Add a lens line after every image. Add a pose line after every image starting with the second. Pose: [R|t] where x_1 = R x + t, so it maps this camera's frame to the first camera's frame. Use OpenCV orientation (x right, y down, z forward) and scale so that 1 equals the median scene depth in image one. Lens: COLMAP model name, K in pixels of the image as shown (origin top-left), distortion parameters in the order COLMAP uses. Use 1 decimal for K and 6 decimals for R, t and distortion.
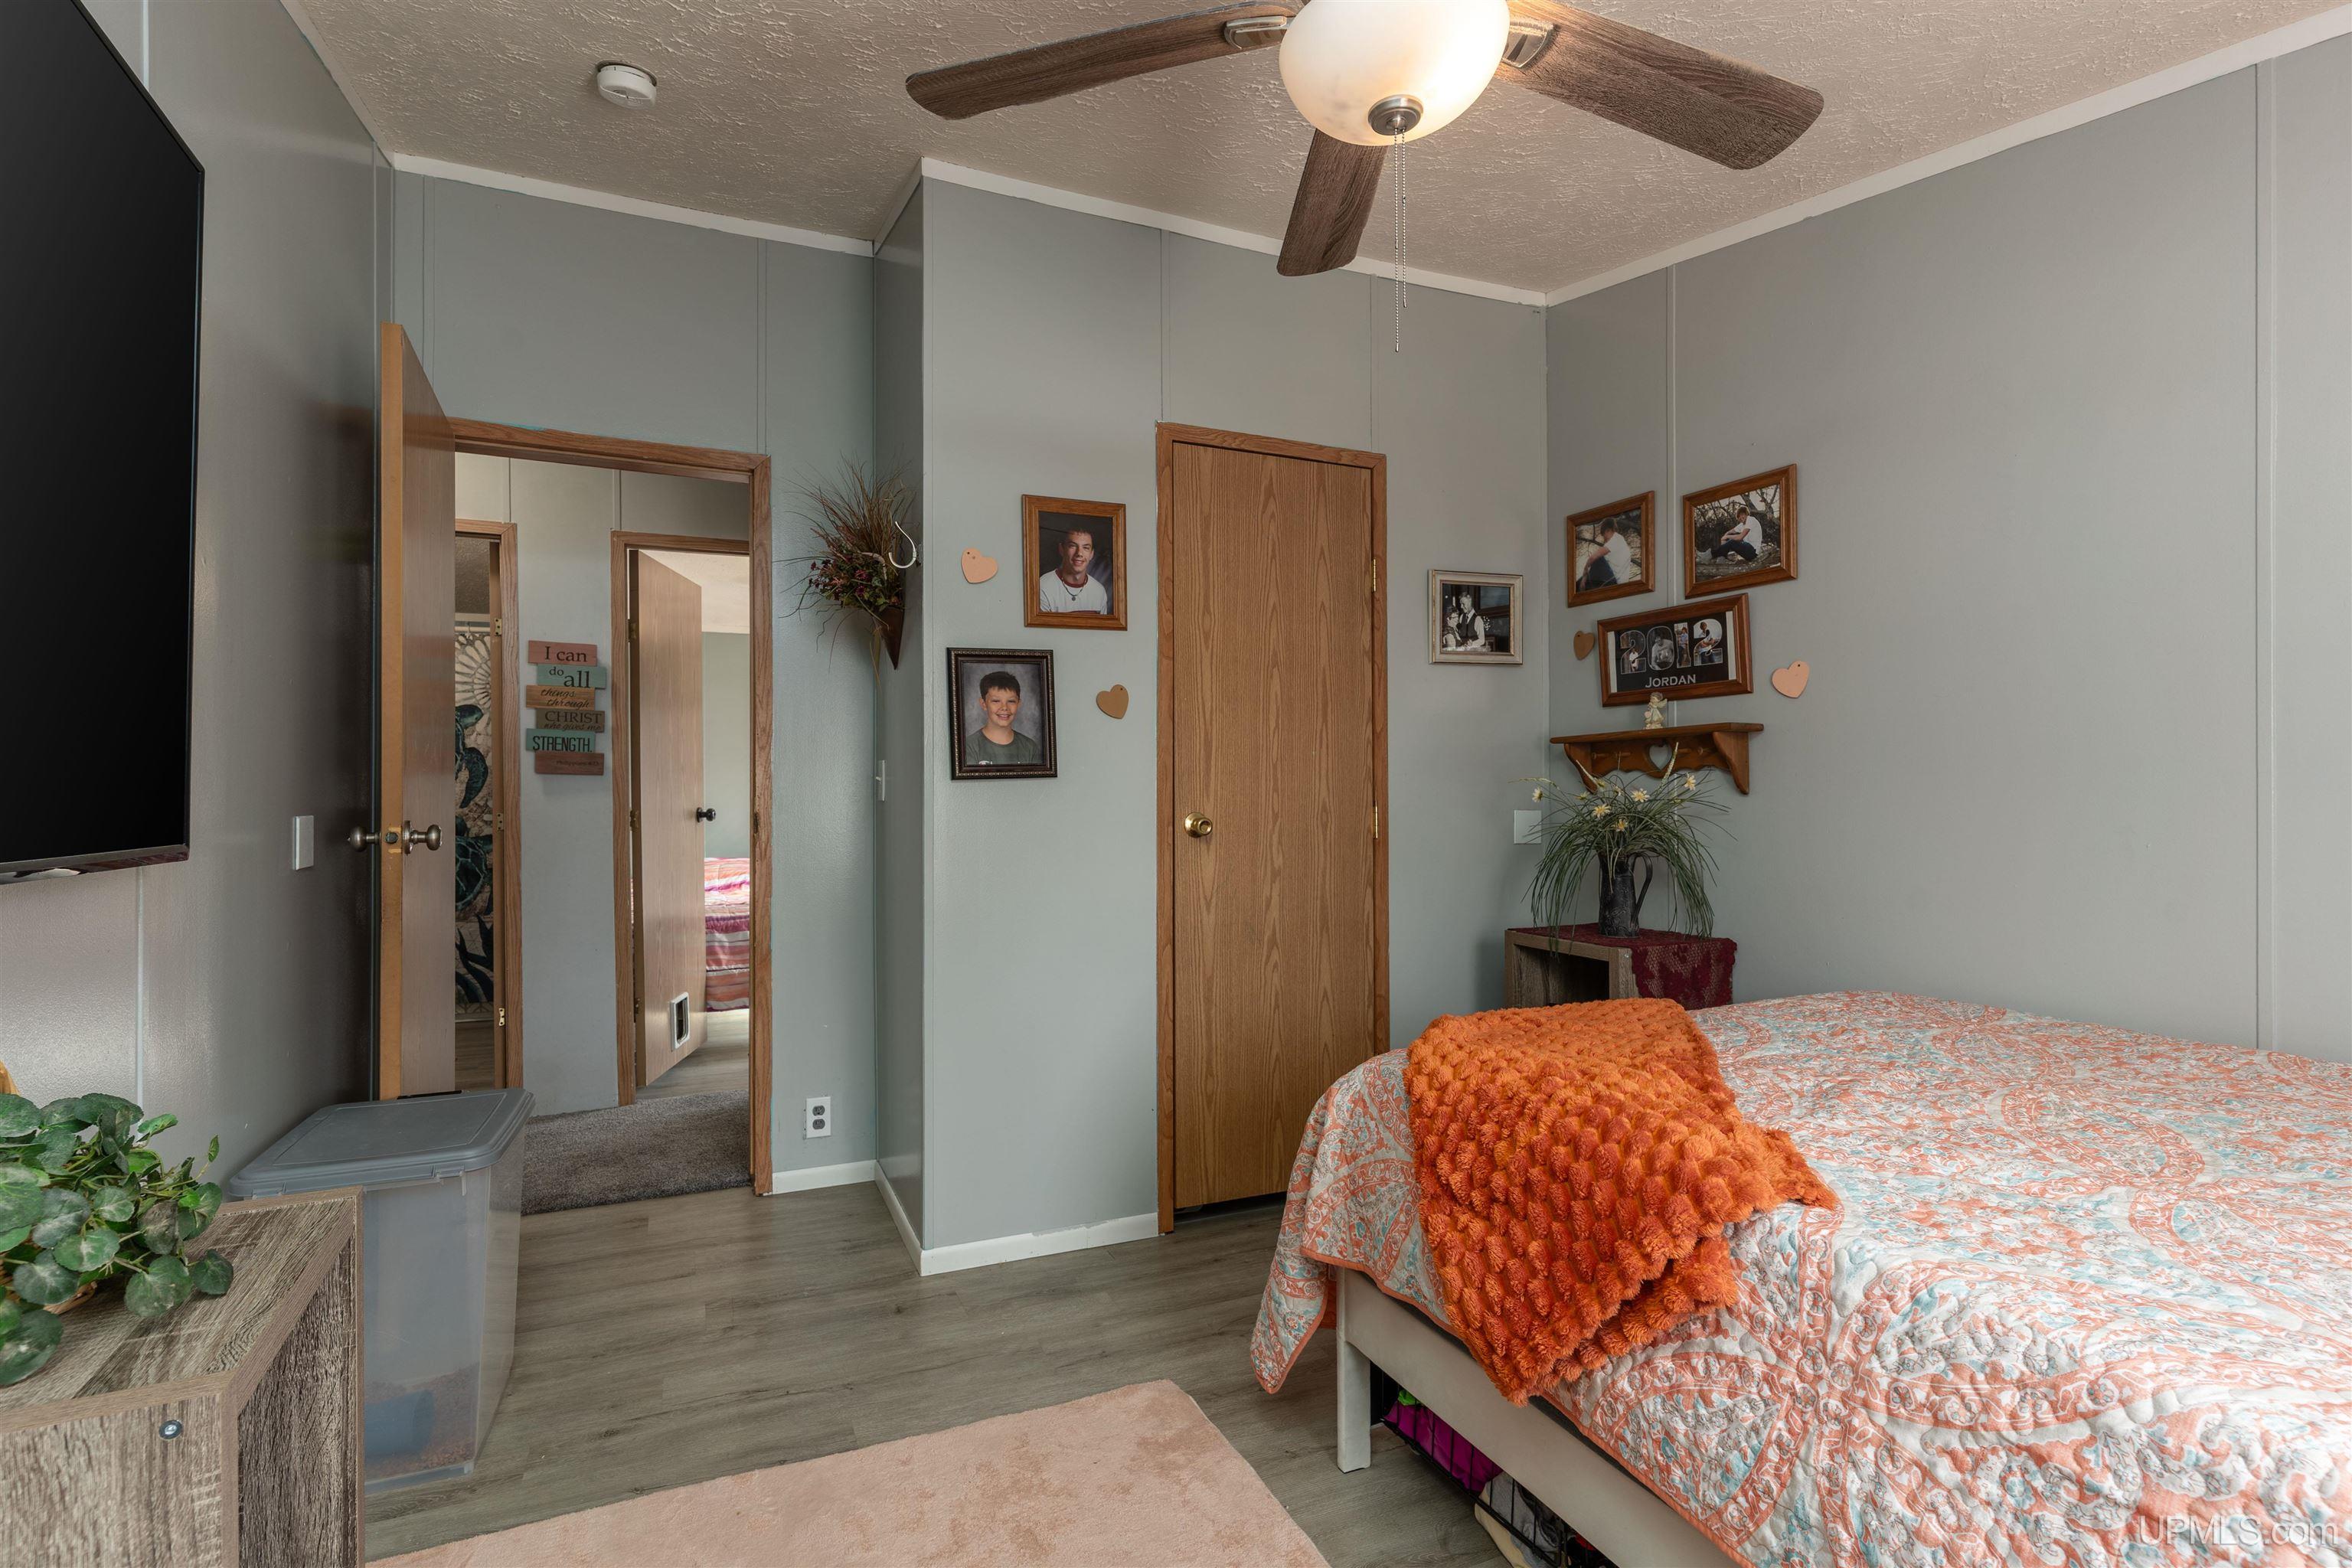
lens RADIAL K [[1125.7, 0, 1177.8], [0, 1125.7, 789.6], [0, 0, 1]] dist [0.003422, -0.000095]
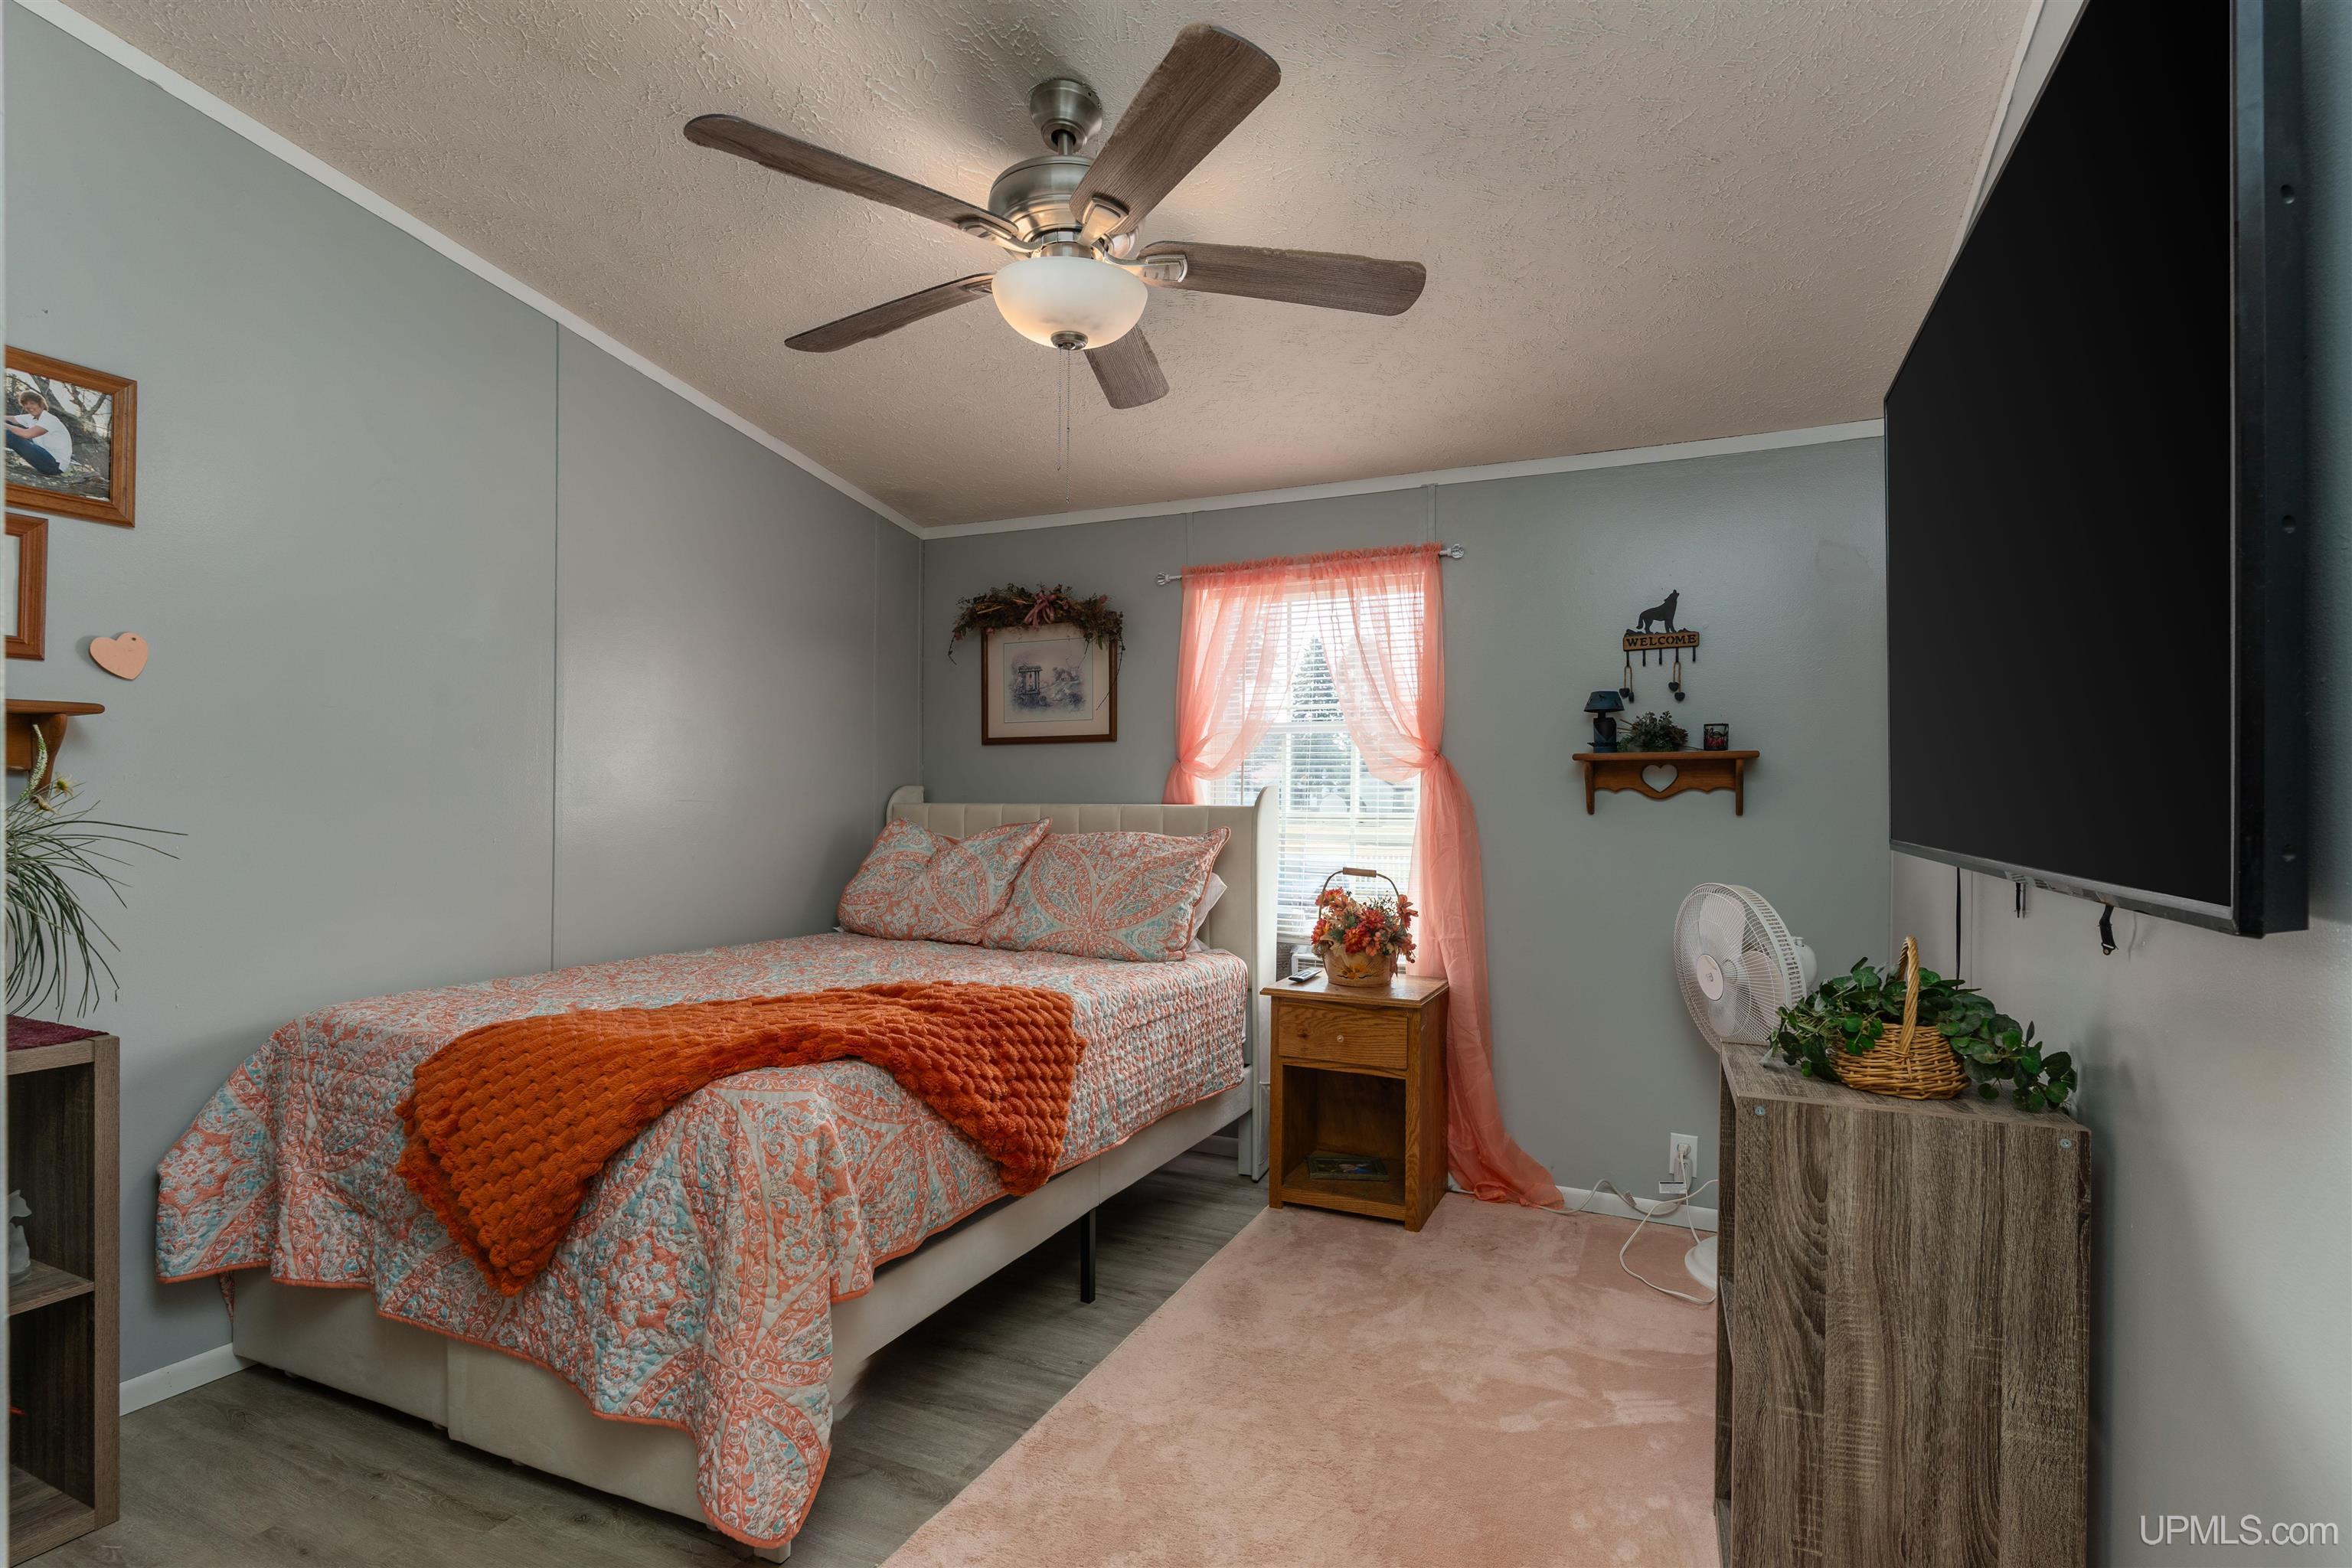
lens RADIAL K [[1125.7, 0, 1181.3], [0, 1125.7, 790.6], [0, 0, 1]] dist [0.003422, -0.000095]
pose [[-0.661461, 0.006647, 0.749950, -0.492098], [0.002001, 0.999973, -0.007099, 0.002204], [-0.749977, -0.003195, -0.661456, 0.924474]]
